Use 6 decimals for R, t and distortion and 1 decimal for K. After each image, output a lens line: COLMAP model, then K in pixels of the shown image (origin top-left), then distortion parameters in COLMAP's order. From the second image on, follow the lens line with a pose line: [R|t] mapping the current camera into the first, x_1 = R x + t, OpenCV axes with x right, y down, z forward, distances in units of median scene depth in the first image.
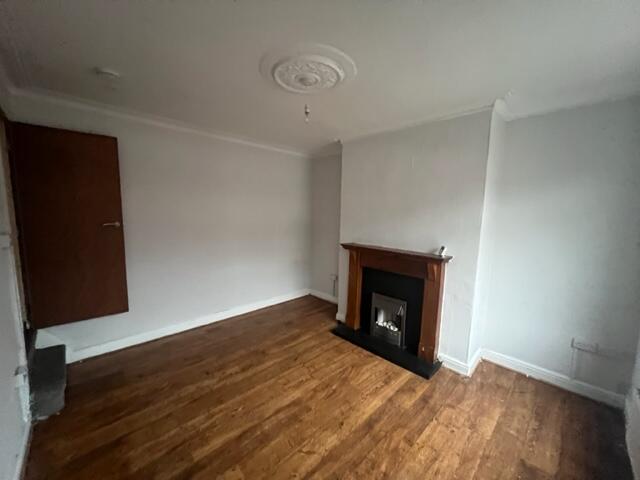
lens RADIAL K [[254.9, 0, 319.4], [0, 254.9, 238.6], [0, 0, 1]] dist [-0.001128, 0.000014]
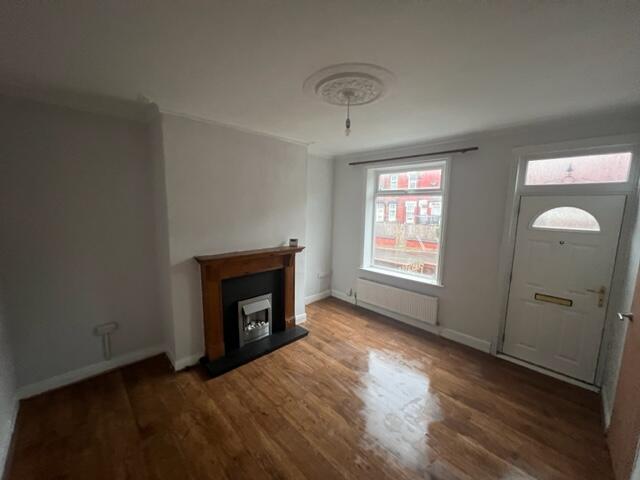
lens RADIAL K [[254.9, 0, 319.4], [0, 254.9, 238.6], [0, 0, 1]] dist [-0.001128, 0.000014]
pose [[-0.015381, -0.150384, 0.988508, -0.829812], [0.073859, 0.985753, 0.151114, -0.165115], [-0.997150, 0.075334, -0.004055, 0.853050]]
